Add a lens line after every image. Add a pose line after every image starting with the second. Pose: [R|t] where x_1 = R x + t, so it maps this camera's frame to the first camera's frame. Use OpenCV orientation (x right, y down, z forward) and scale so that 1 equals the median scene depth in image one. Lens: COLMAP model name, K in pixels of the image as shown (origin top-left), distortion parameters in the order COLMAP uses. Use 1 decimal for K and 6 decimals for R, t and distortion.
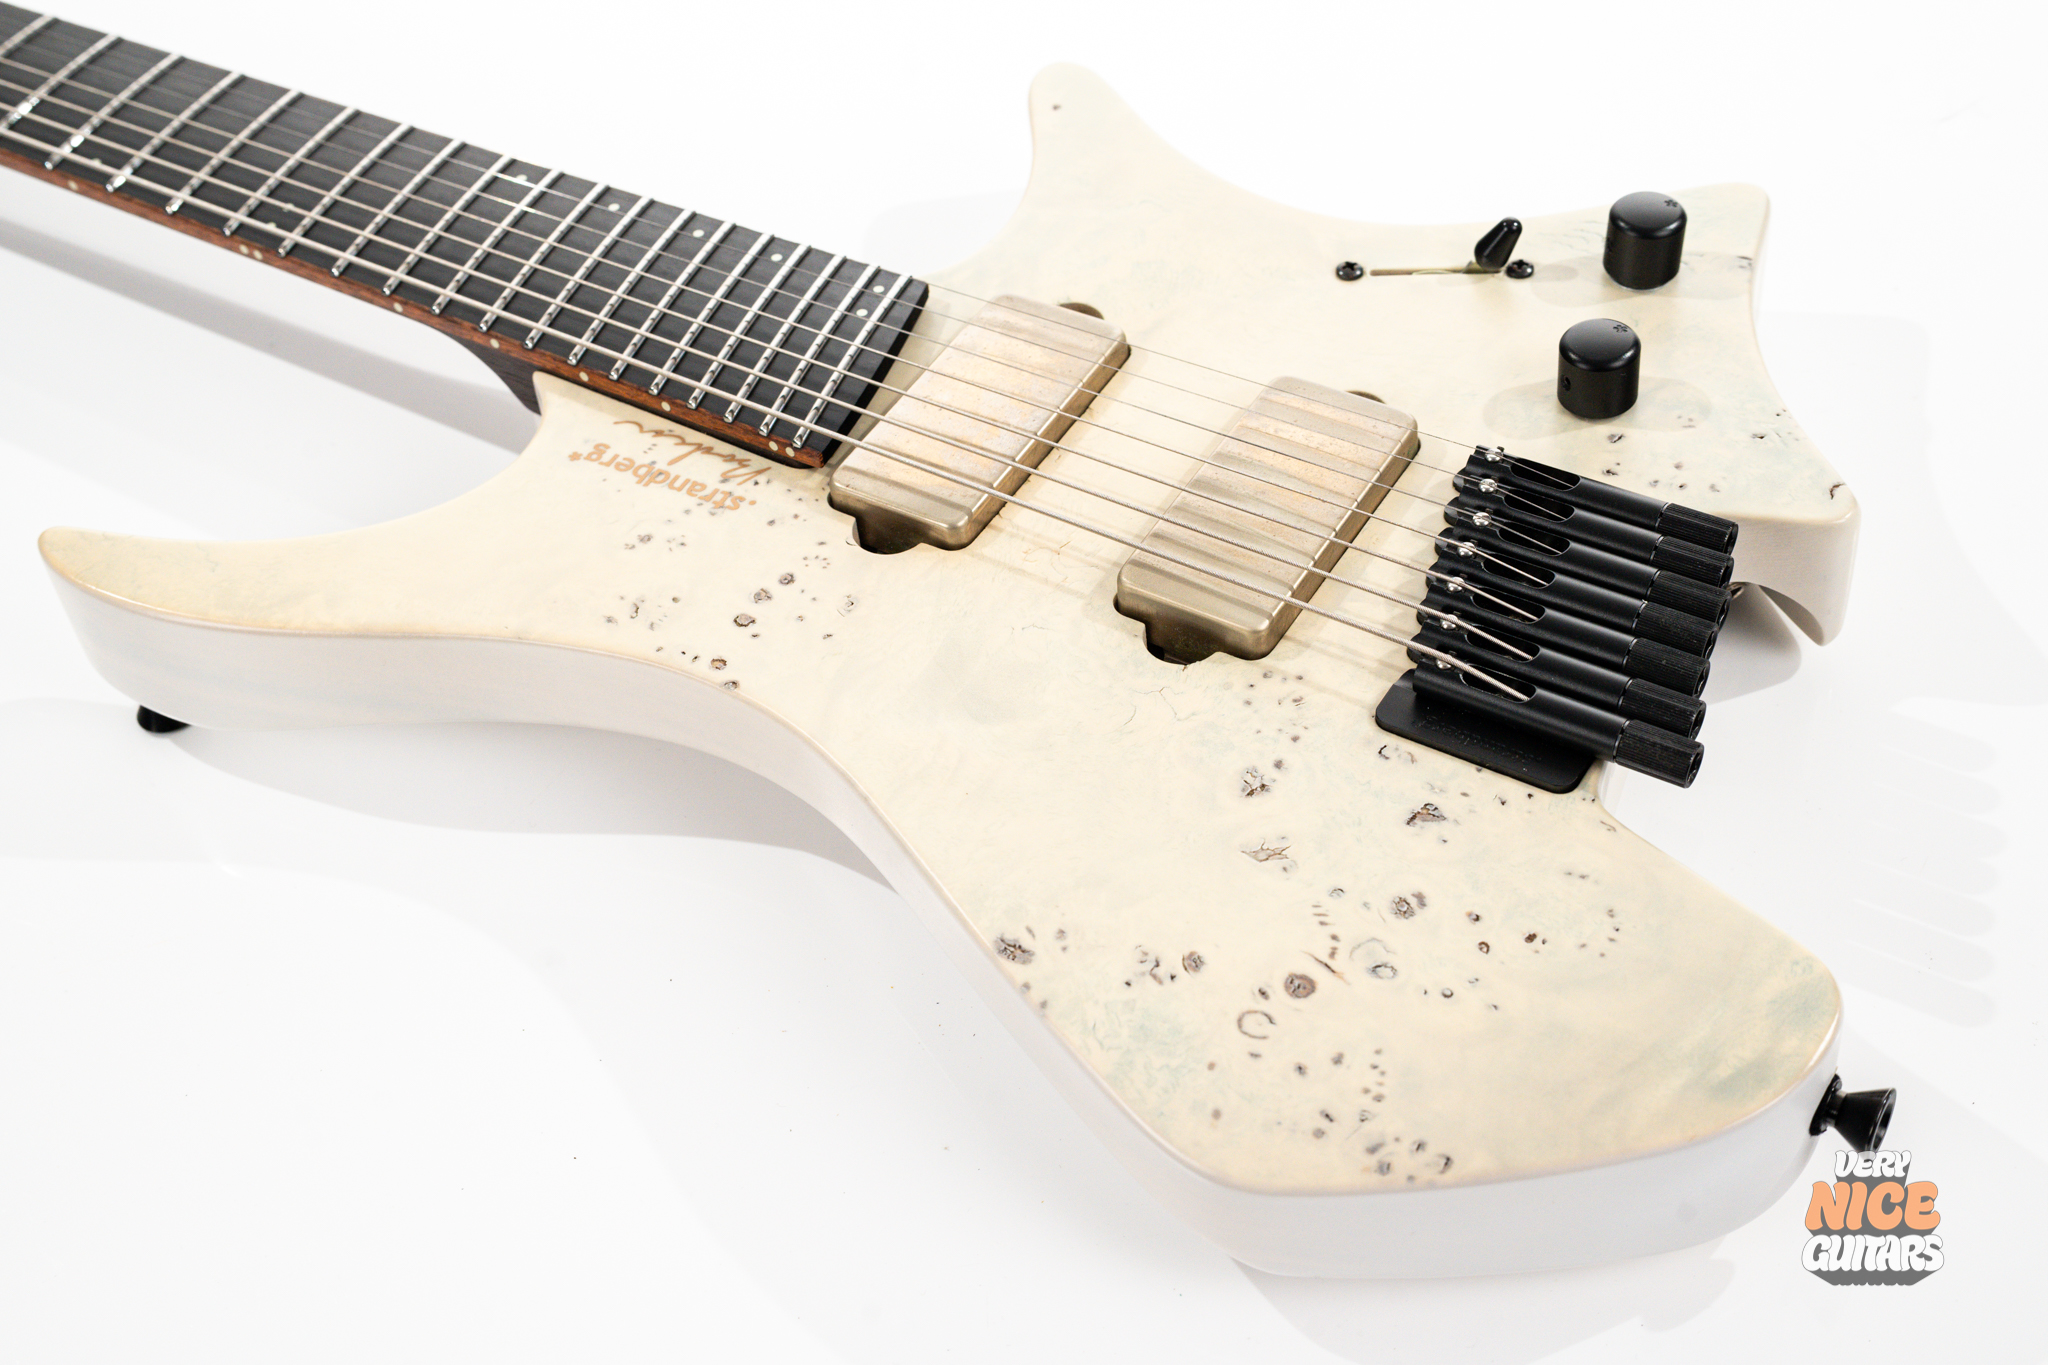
lens RADIAL K [[2925.4, 0, 983.3], [0, 2925.4, 671.7], [0, 0, 1]] dist [0.046924, 0.000000]
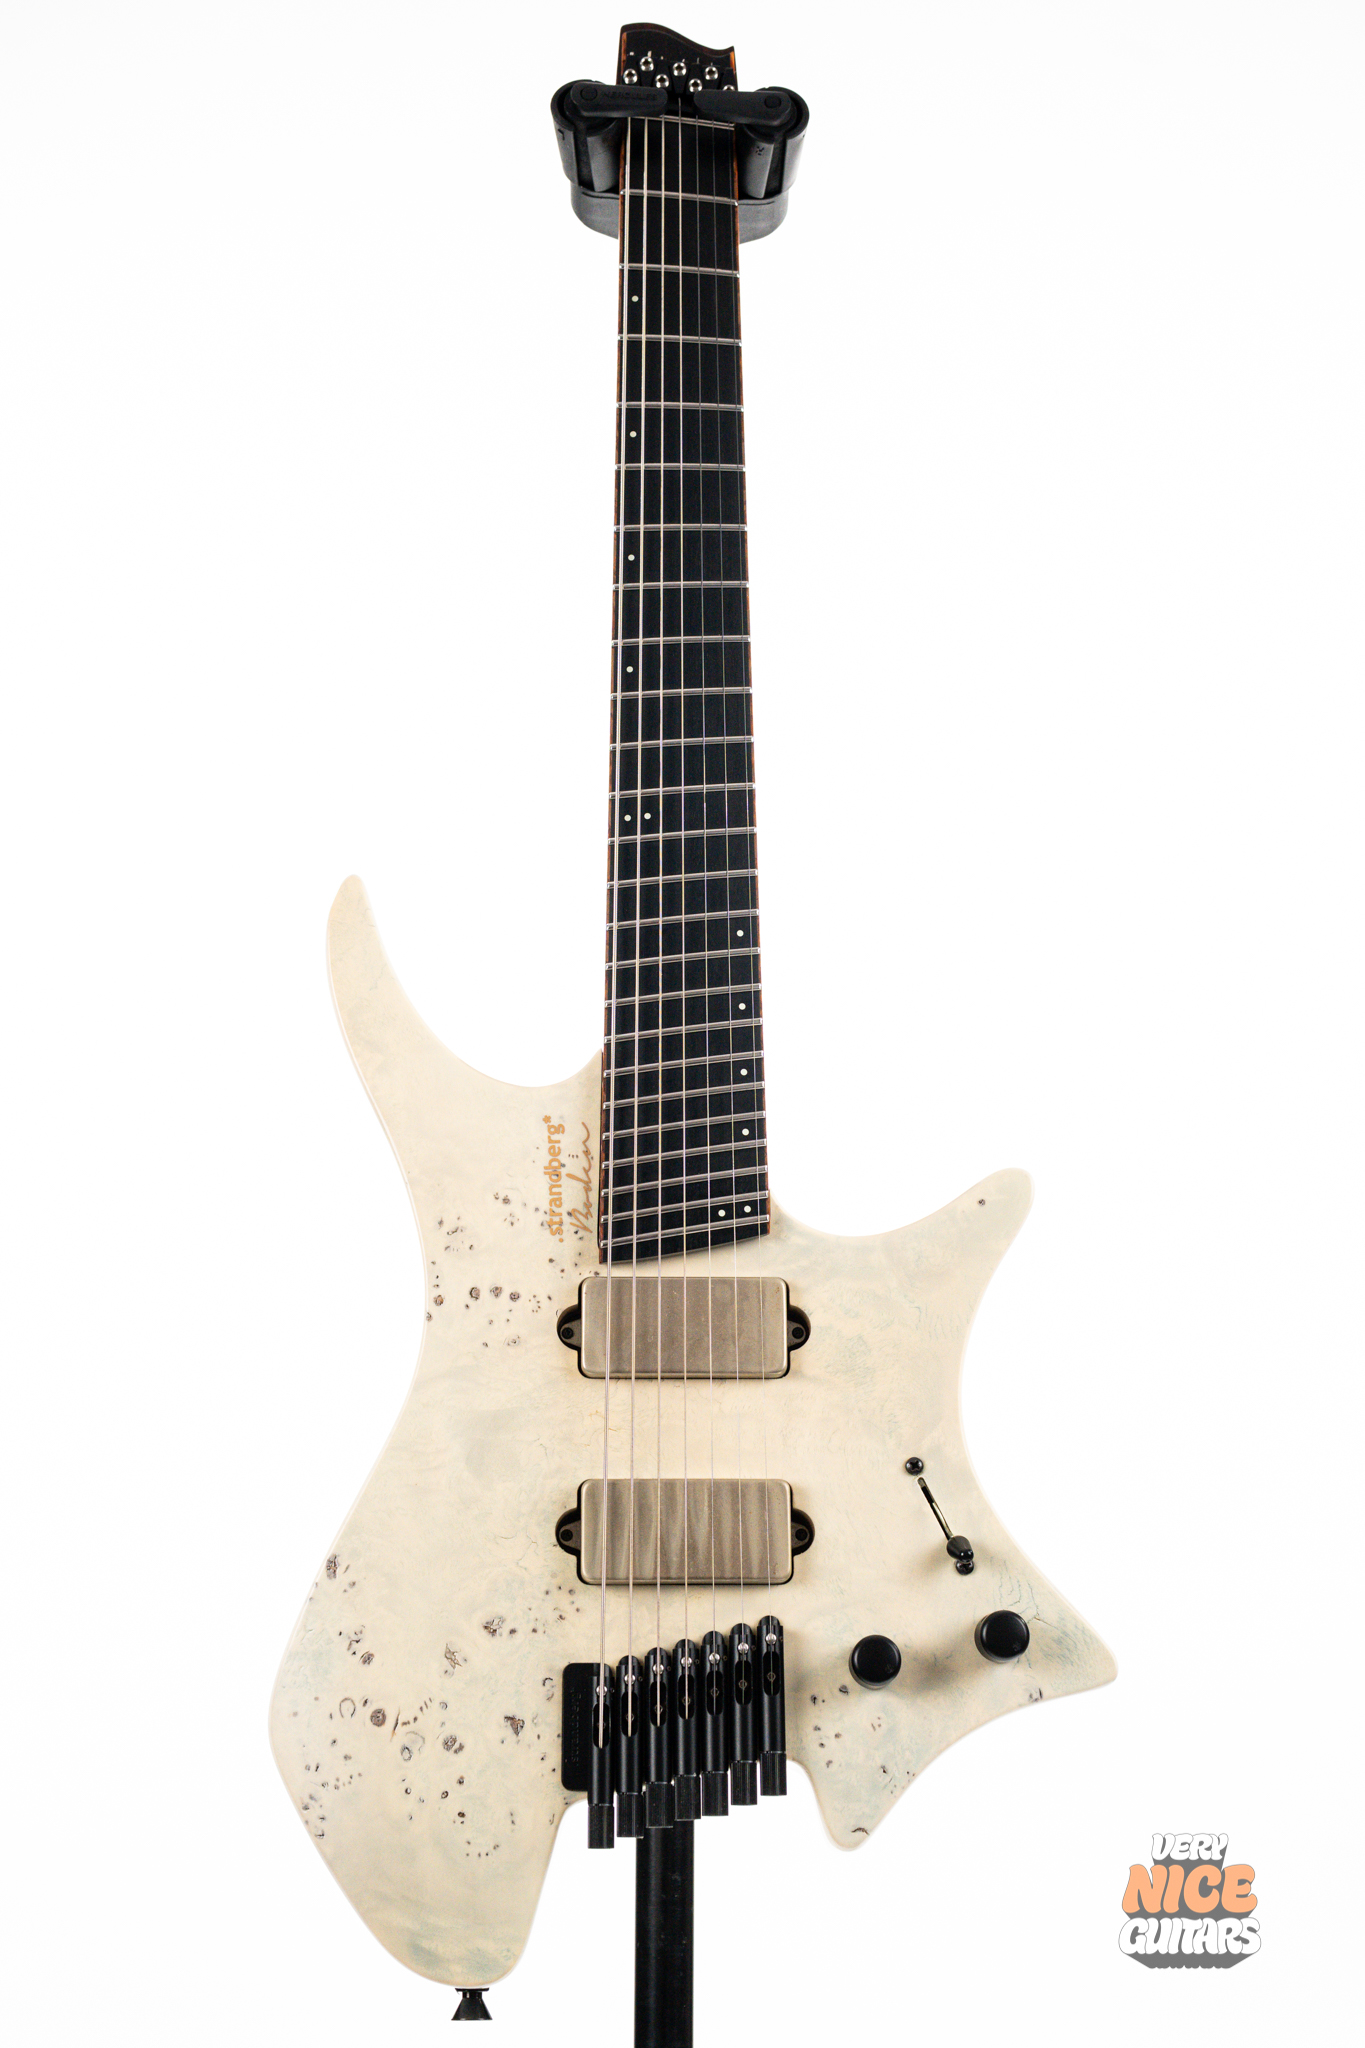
lens RADIAL K [[2925.4, 0, 684.1], [0, 2925.4, 974.0], [0, 0, 1]] dist [0.046924, 0.000000]
pose [[0.527692, 0.838218, -0.137593, 0.066269], [-0.661284, 0.507049, 0.552816, -1.223244], [0.533147, -0.200729, 0.821865, -0.327628]]
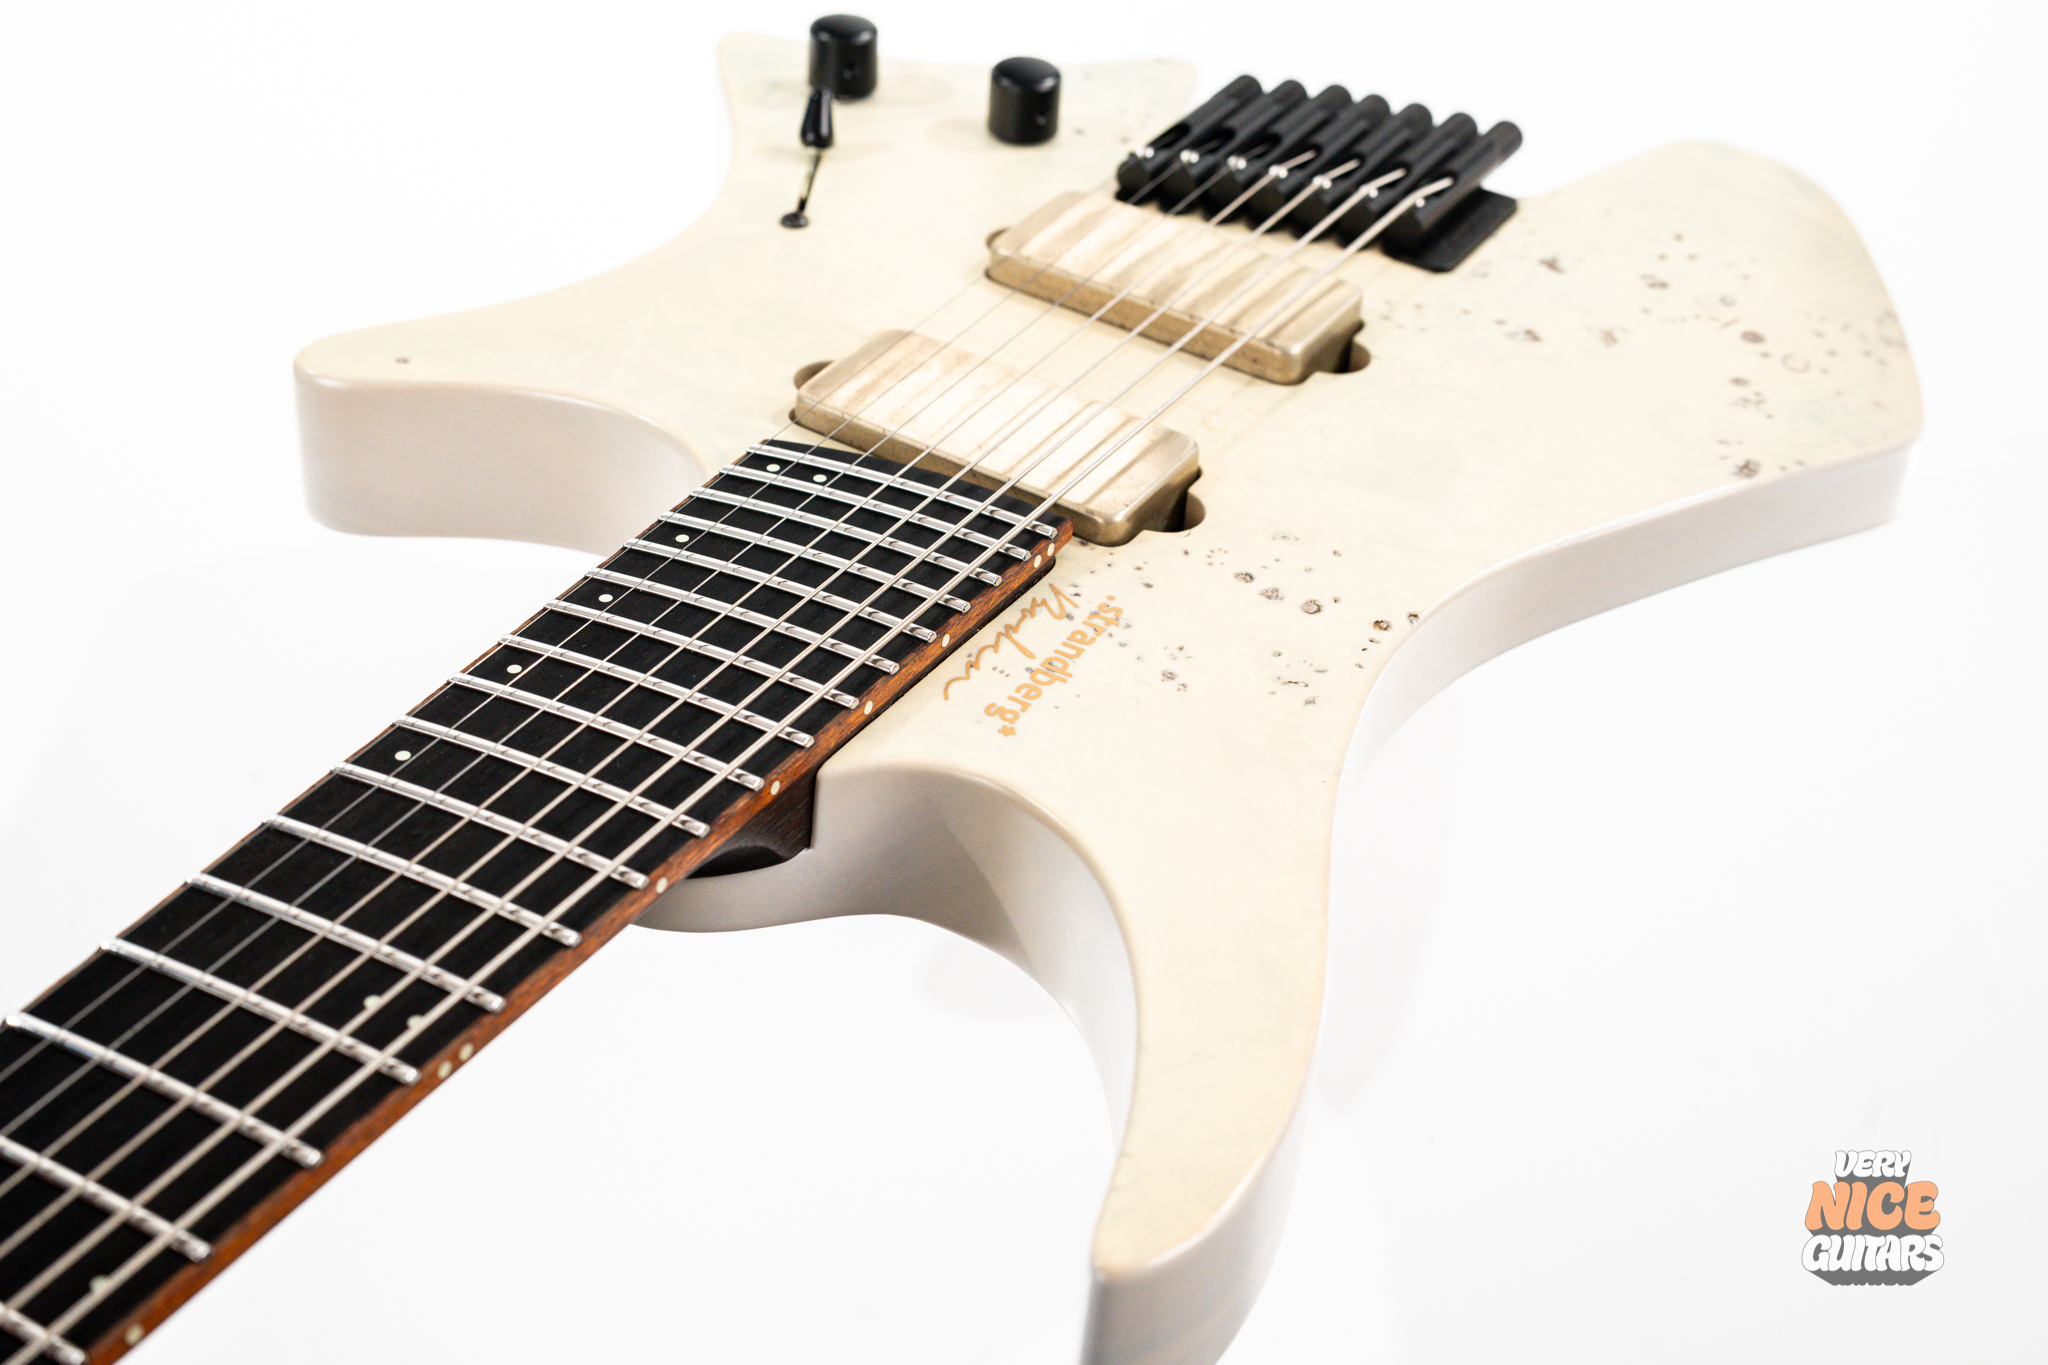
lens RADIAL K [[2925.4, 0, 1021.4], [0, 2925.4, 679.8], [0, 0, 1]] dist [0.046924, 0.000000]
pose [[-0.016700, -0.518181, 0.855108, -0.887930], [0.673945, 0.625919, 0.392458, -0.428599], [-0.738592, 0.582850, 0.338772, 0.840638]]
